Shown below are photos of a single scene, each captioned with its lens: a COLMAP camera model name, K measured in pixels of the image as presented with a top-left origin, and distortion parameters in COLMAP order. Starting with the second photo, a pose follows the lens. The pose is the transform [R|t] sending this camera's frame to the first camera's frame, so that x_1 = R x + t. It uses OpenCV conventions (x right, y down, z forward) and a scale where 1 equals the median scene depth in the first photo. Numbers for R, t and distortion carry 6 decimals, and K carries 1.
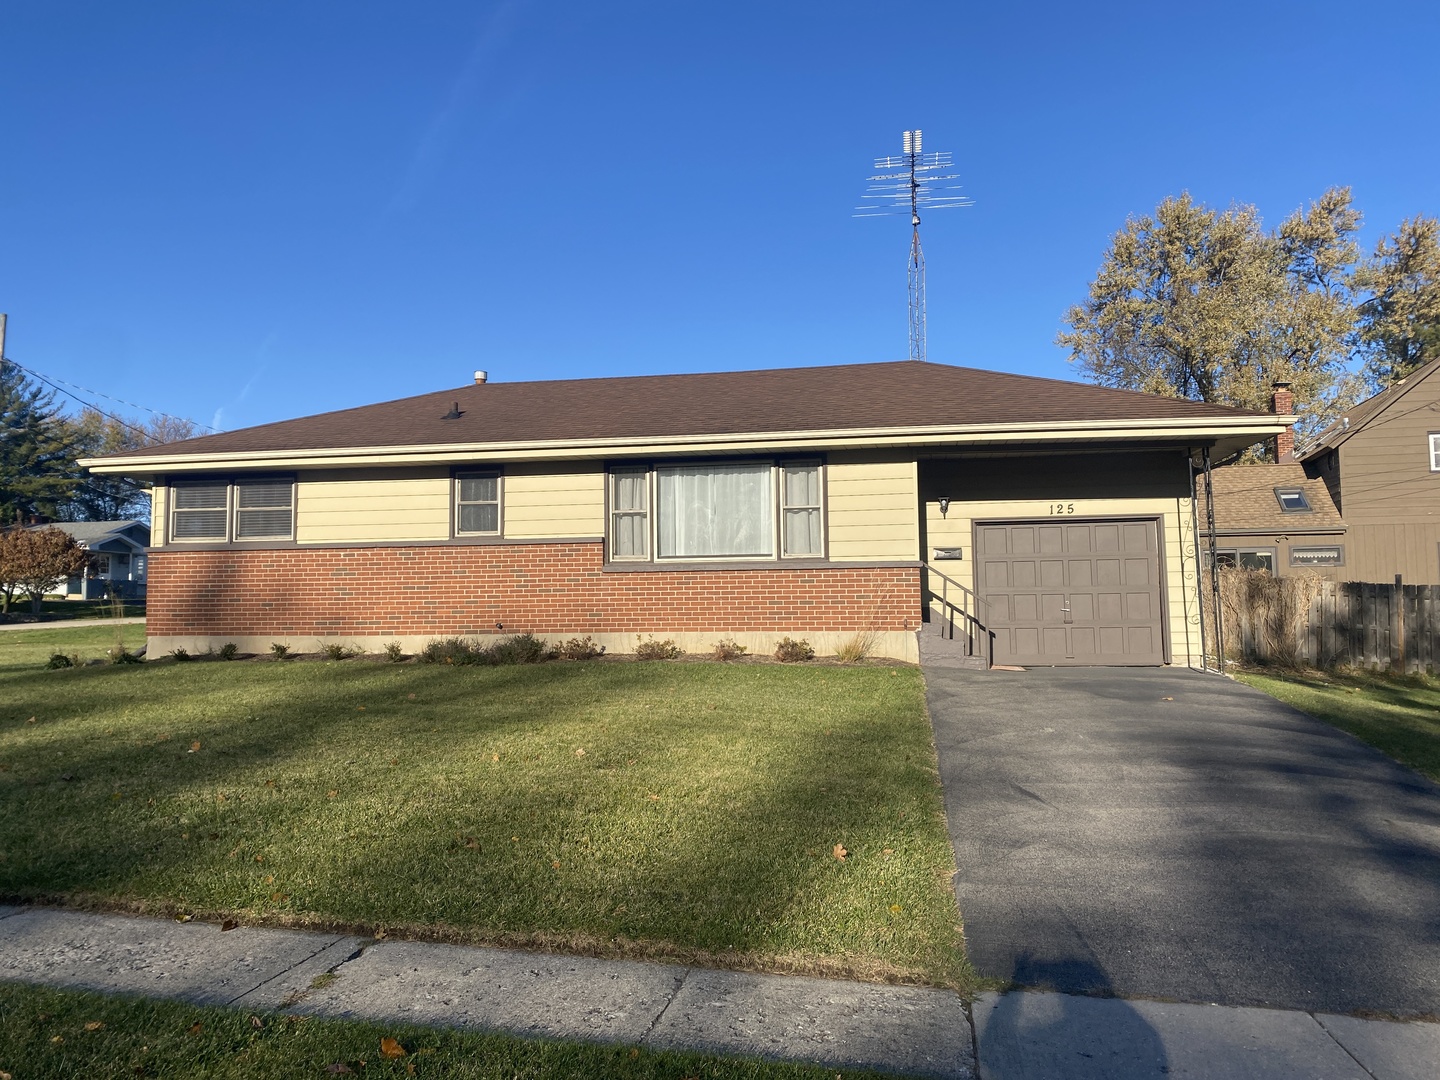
lens RADIAL K [[1098.4, 0, 715.4], [0, 1098.4, 525.2], [0, 0, 1]] dist [0.081098, -0.131363]
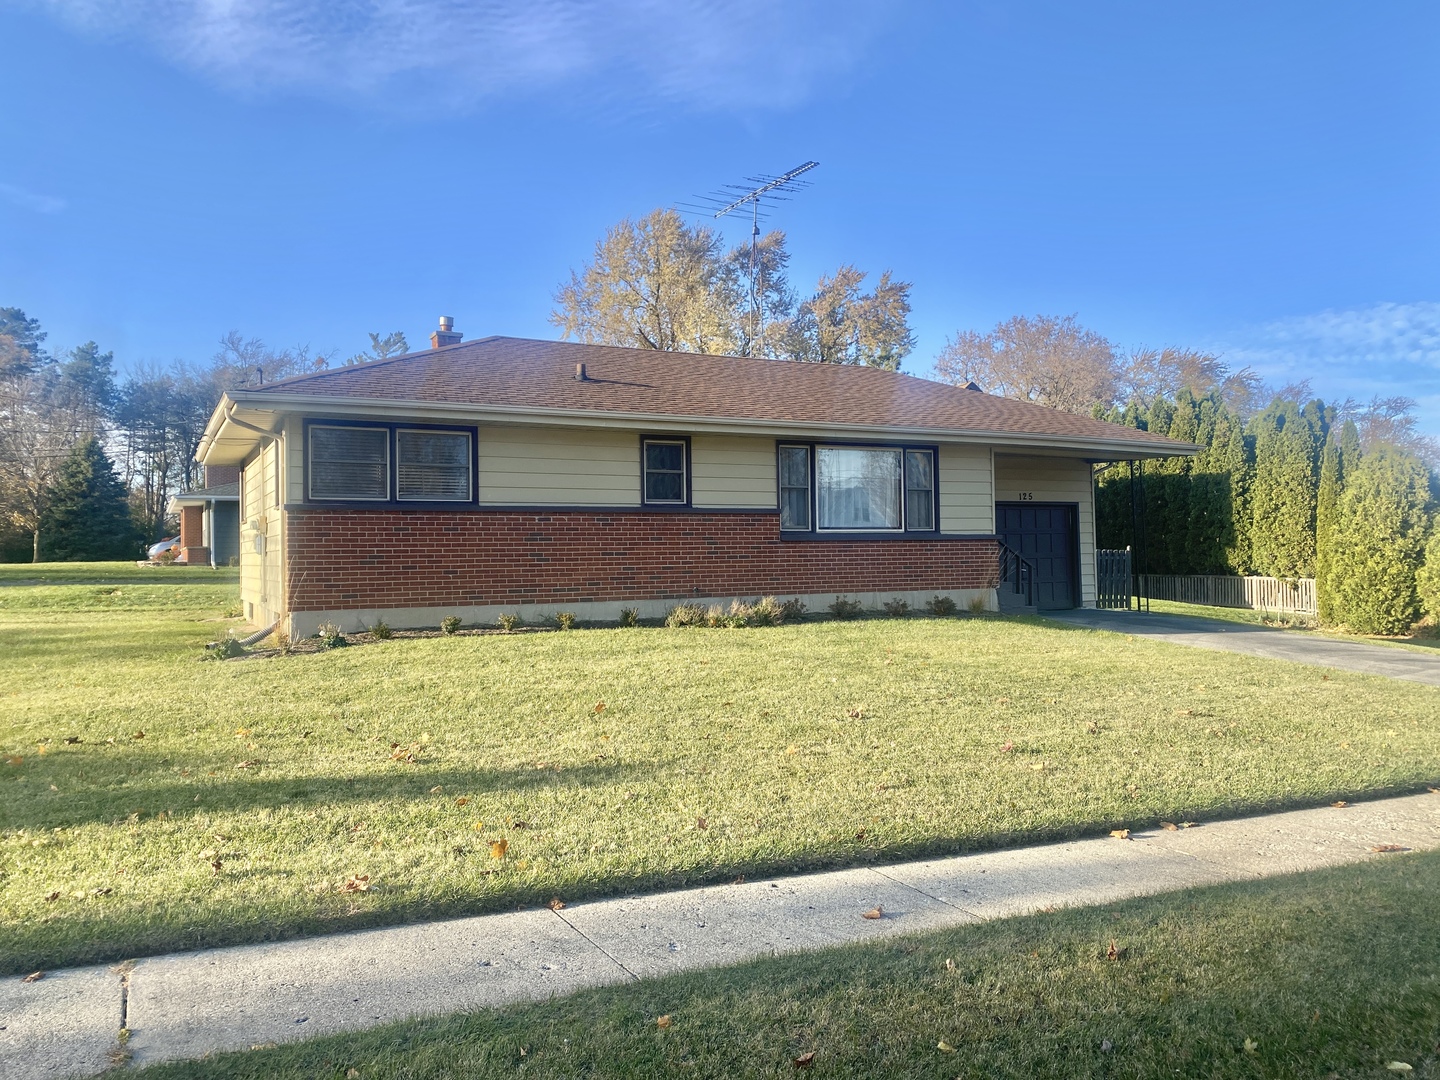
lens RADIAL K [[1090.4, 0, 719.4], [0, 1090.4, 520.2], [0, 0, 1]] dist [0.099738, -0.138567]
pose [[0.783846, 0.020431, 0.620619, -0.827713], [-0.039623, 0.999067, 0.017154, 0.005614], [-0.619689, -0.038037, 0.783925, 0.172652]]
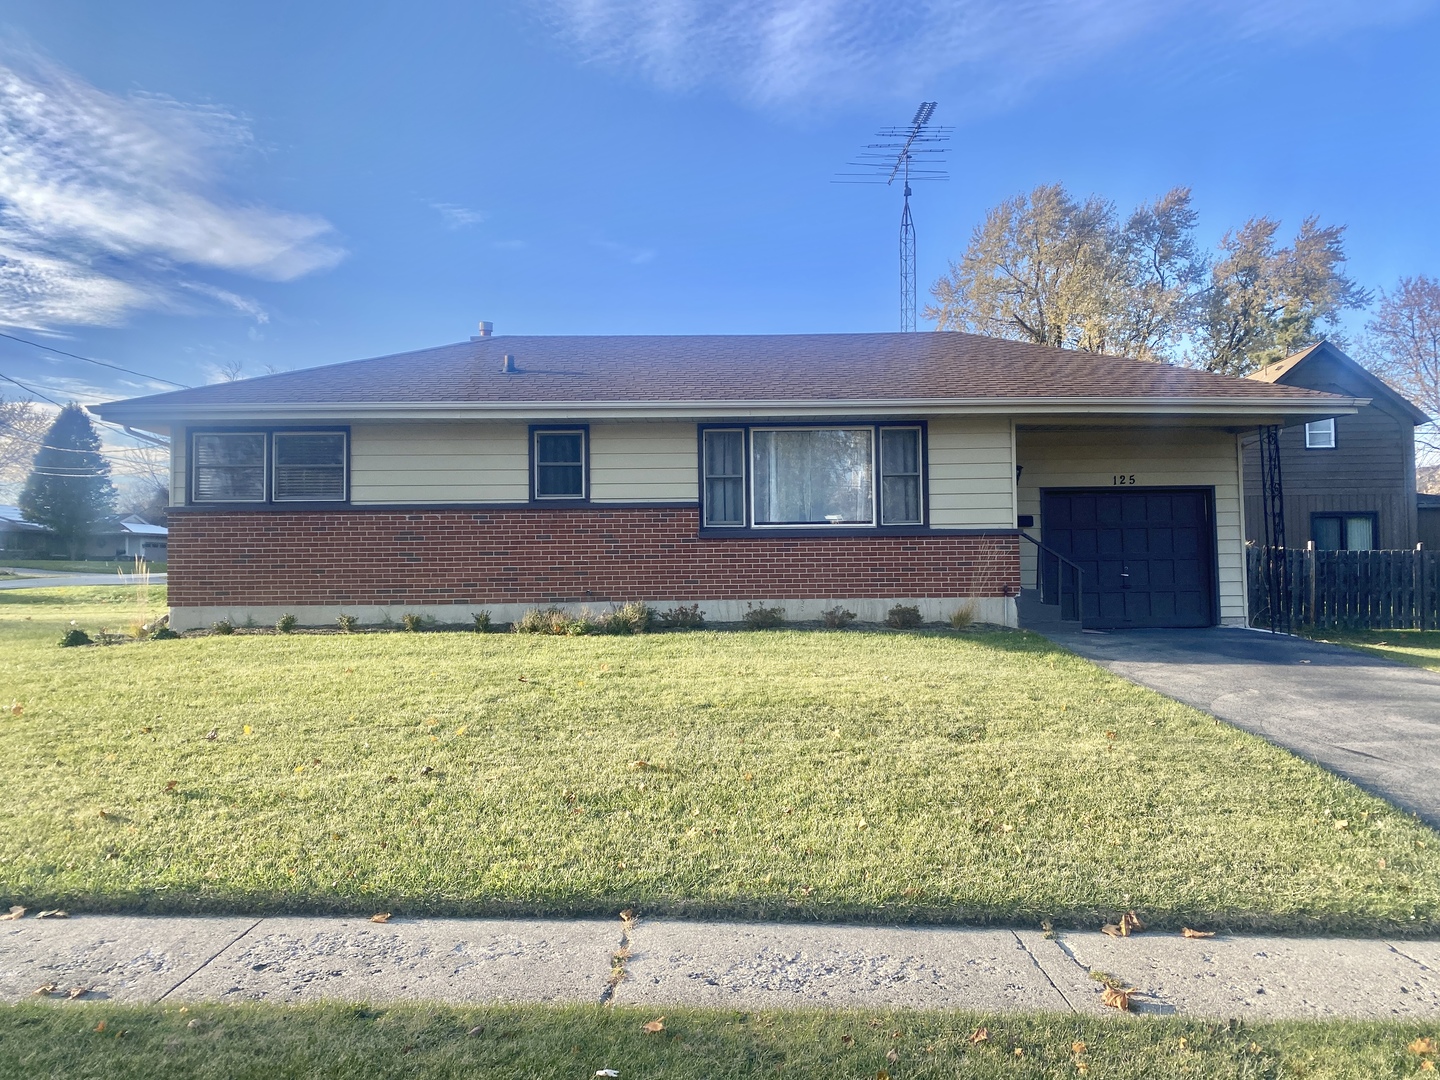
lens RADIAL K [[1098.4, 0, 715.4], [0, 1098.4, 525.2], [0, 0, 1]] dist [0.081098, -0.131363]
pose [[0.979450, 0.008591, 0.201505, -0.281557], [-0.014079, 0.999567, 0.025822, 0.005962], [-0.201196, -0.028129, 0.979147, 0.046510]]
